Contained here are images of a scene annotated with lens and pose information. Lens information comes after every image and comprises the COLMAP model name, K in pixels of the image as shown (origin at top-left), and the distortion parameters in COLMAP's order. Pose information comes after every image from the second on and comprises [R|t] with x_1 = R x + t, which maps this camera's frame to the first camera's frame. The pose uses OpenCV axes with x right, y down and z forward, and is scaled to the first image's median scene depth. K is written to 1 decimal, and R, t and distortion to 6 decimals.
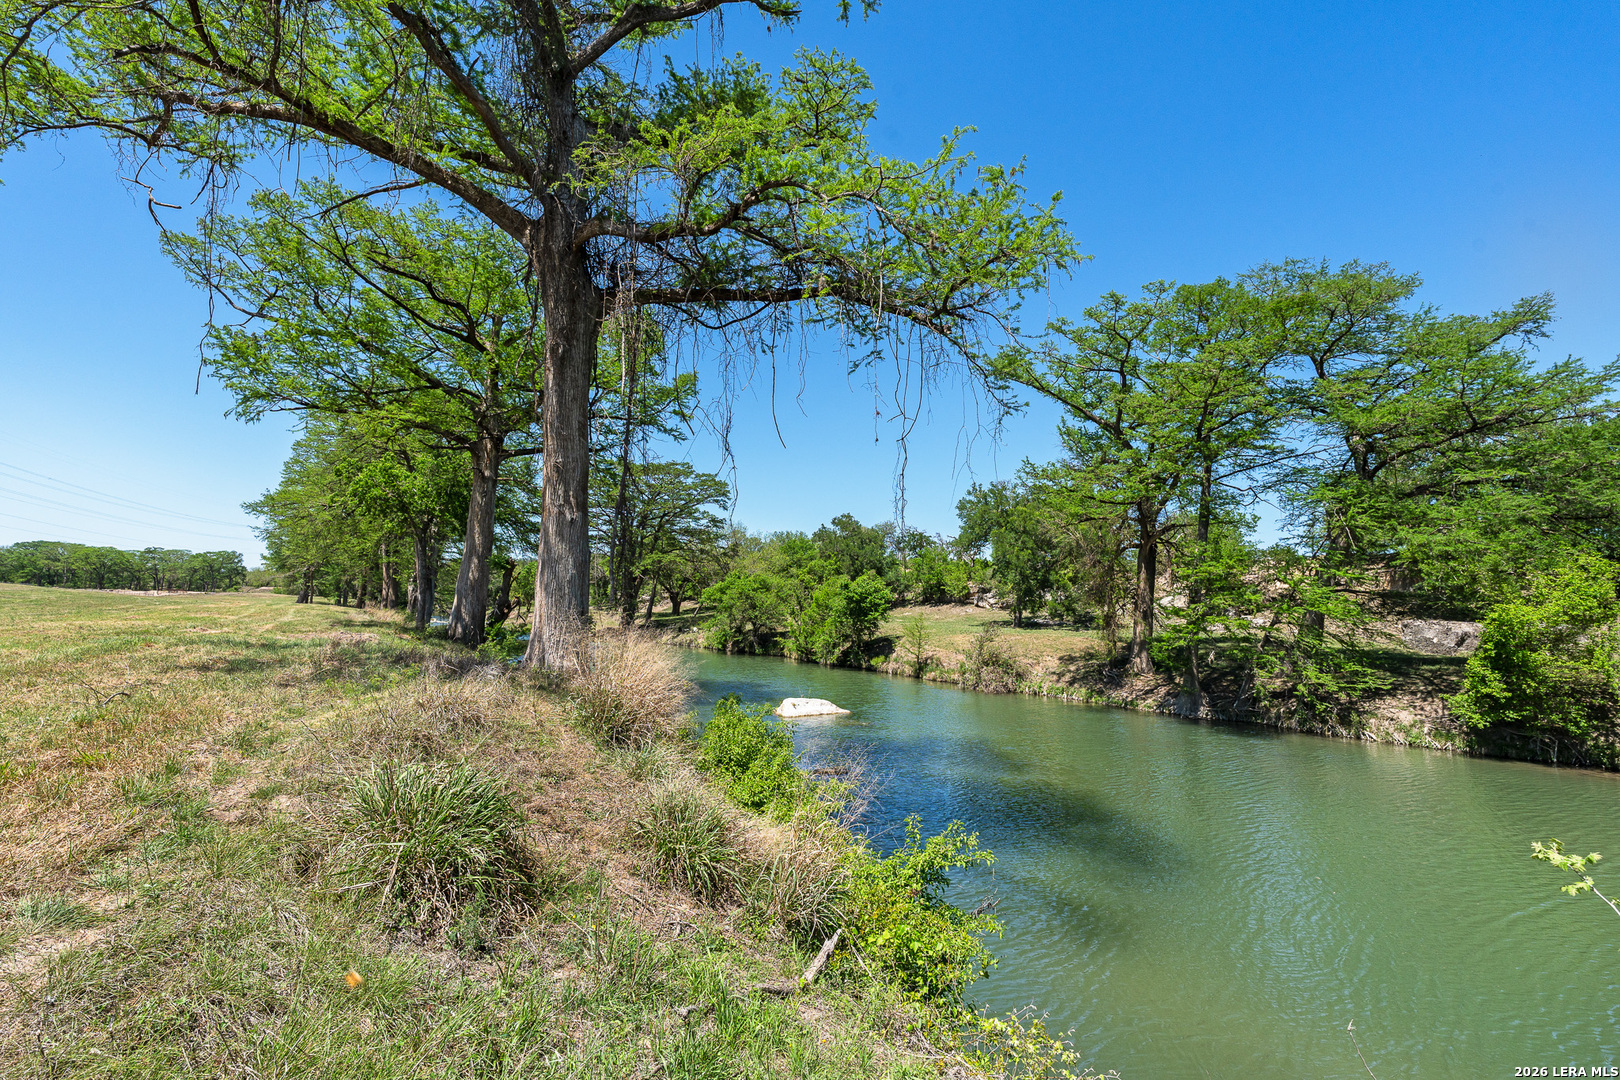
lens RADIAL K [[729.5, 0, 809.6], [0, 729.5, 534.4], [0, 0, 1]] dist [-0.005354, 0.002560]
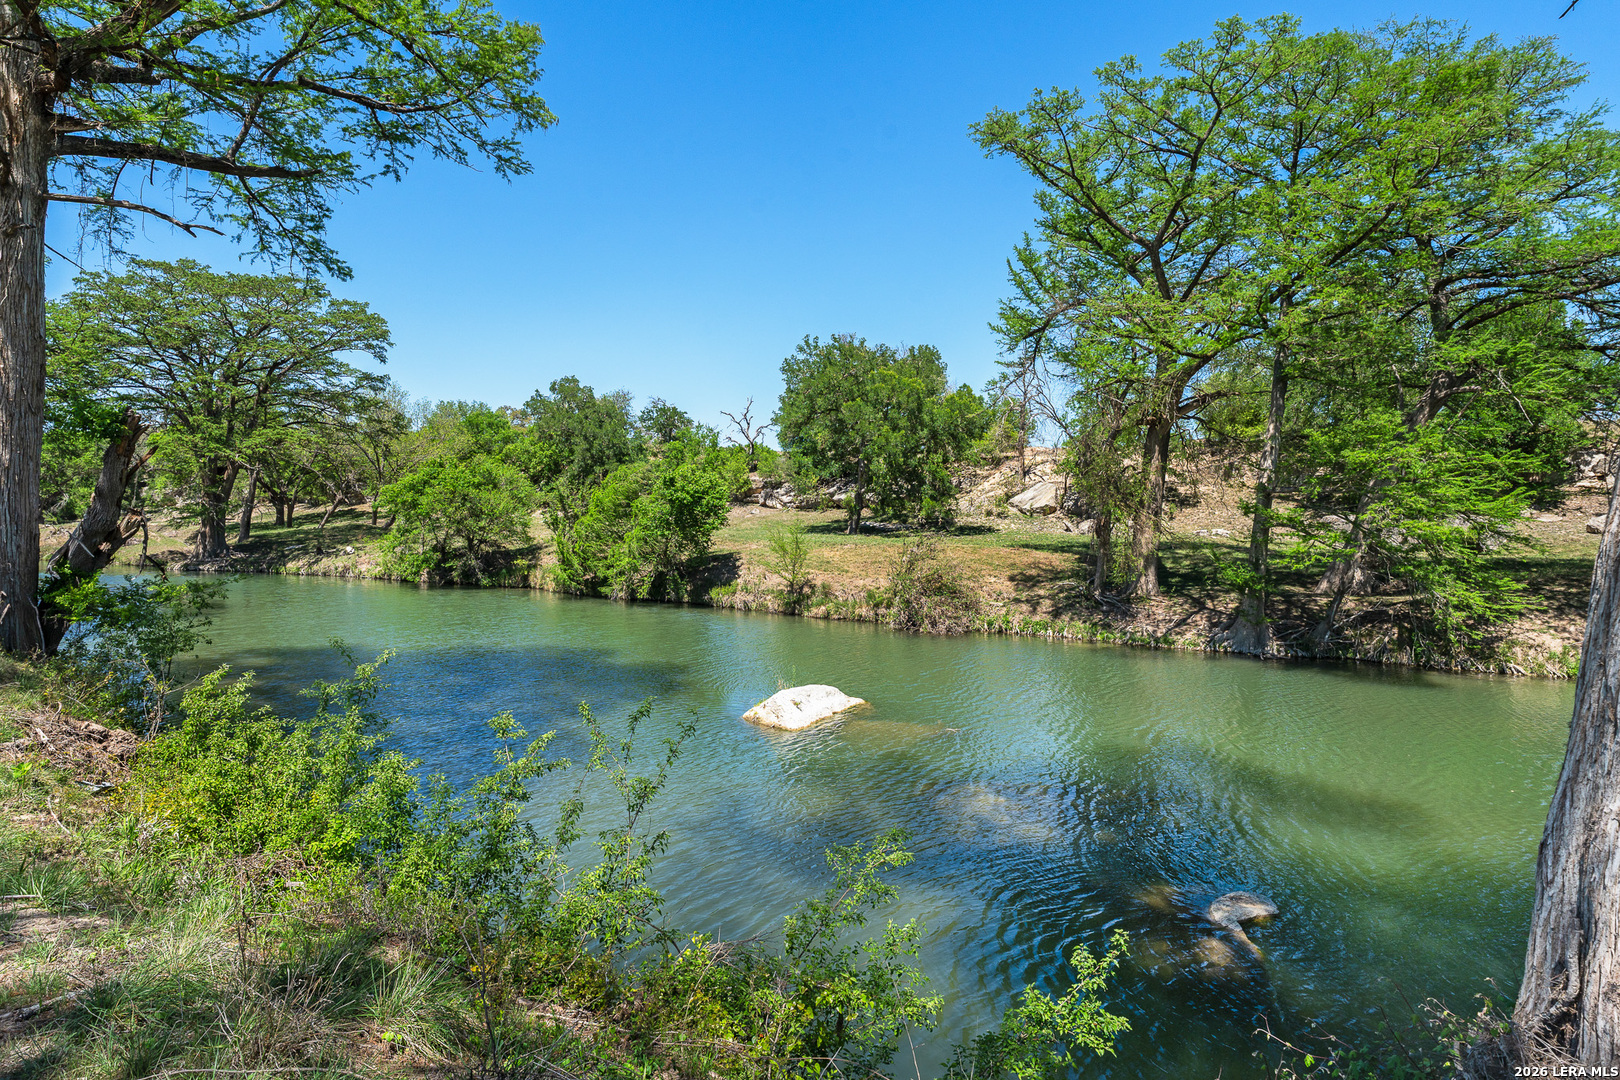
lens RADIAL K [[897.4, 0, 837.3], [0, 897.4, 522.2], [0, 0, 1]] dist [-0.000105, -0.000640]
pose [[0.916646, -0.023027, 0.399037, -0.170654], [-0.024011, 0.993364, 0.112480, 0.020122], [-0.398979, -0.112685, 0.910010, 0.278939]]
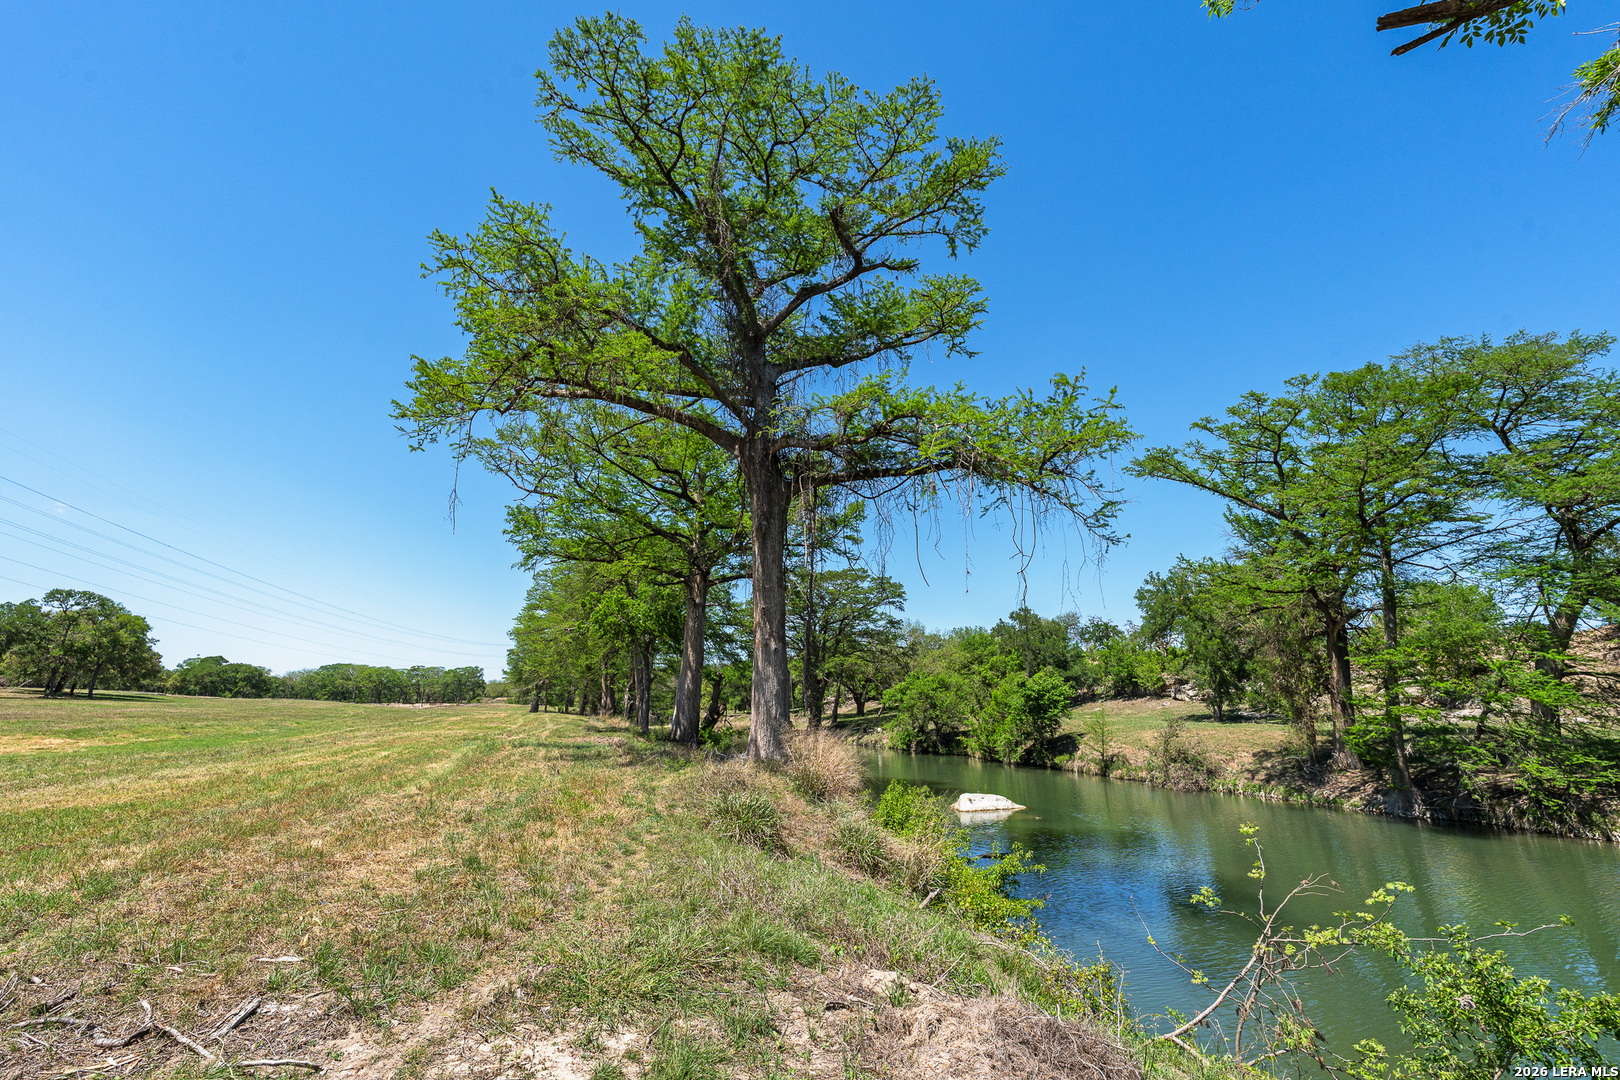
lens RADIAL K [[729.5, 0, 813.9], [0, 729.5, 531.6], [0, 0, 1]] dist [-0.005354, 0.002560]
pose [[0.970303, -0.079311, -0.228521, 0.022217], [0.047723, 0.988918, -0.140585, -0.012472], [0.237138, 0.125505, 0.963335, -0.098213]]
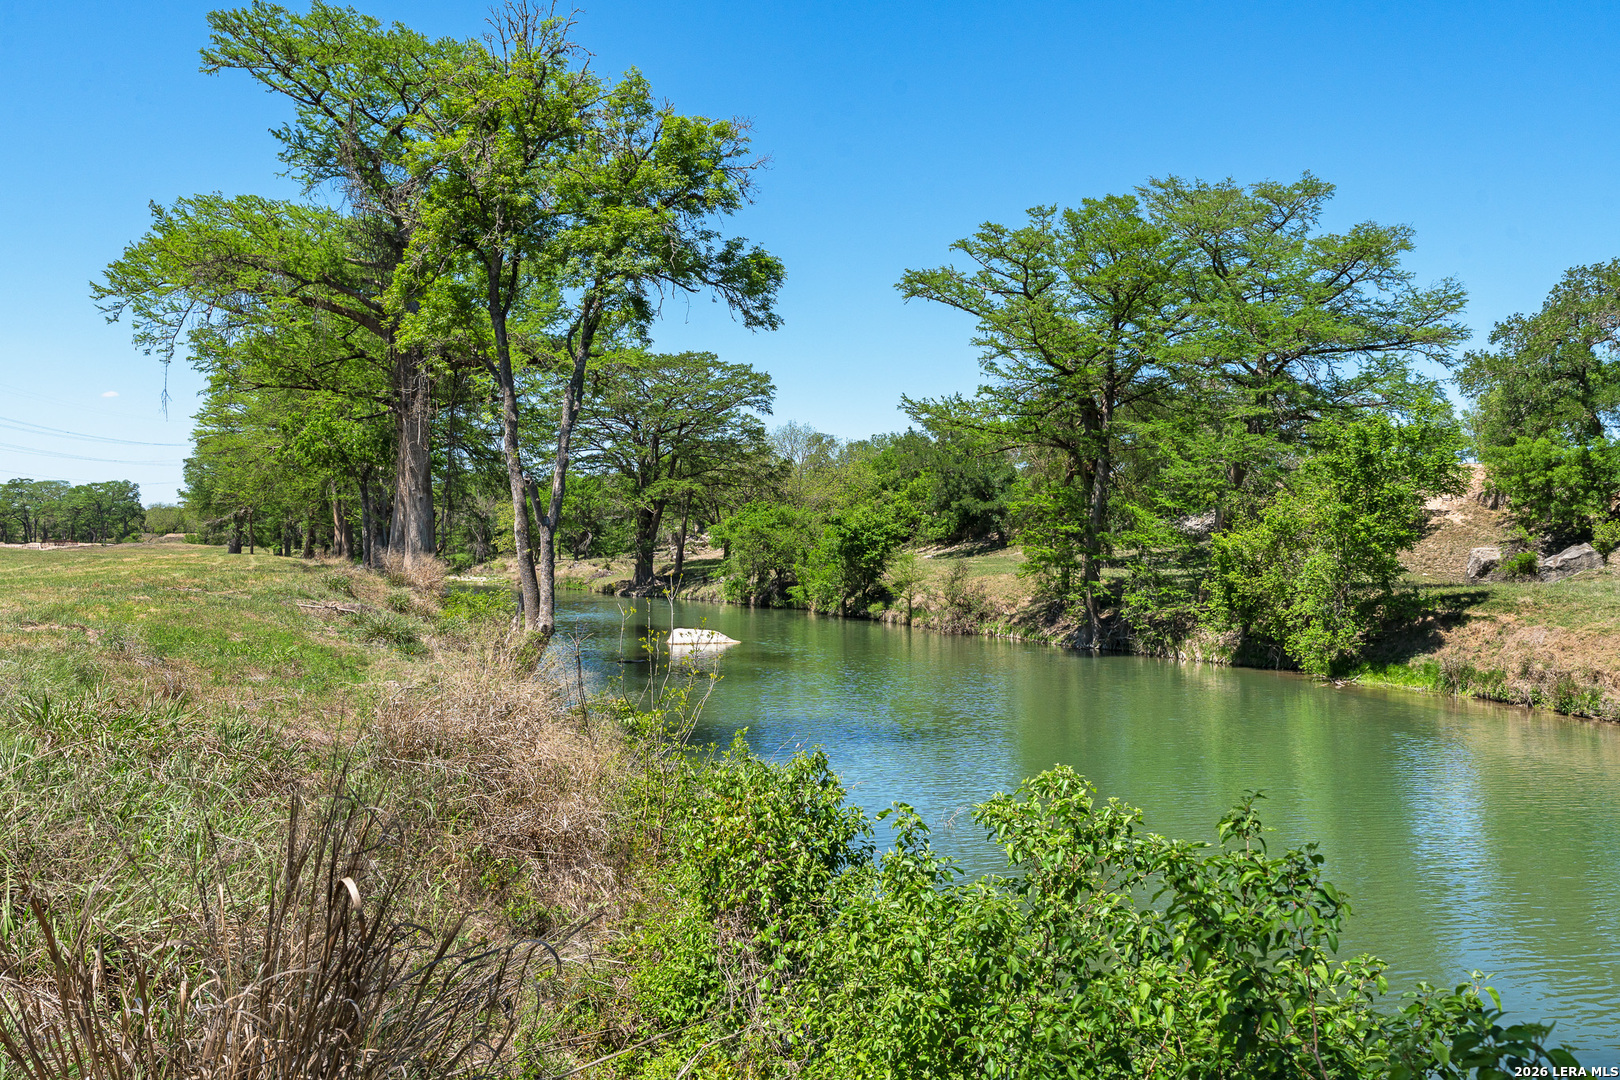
lens RADIAL K [[1276.0, 0, 808.2], [0, 1276.0, 536.8], [0, 0, 1]] dist [-0.014119, -0.007583]
pose [[0.984334, -0.021794, -0.174960, 0.352990], [0.037303, 0.995610, 0.085849, -0.049058], [0.172321, -0.091031, 0.980826, -0.584157]]
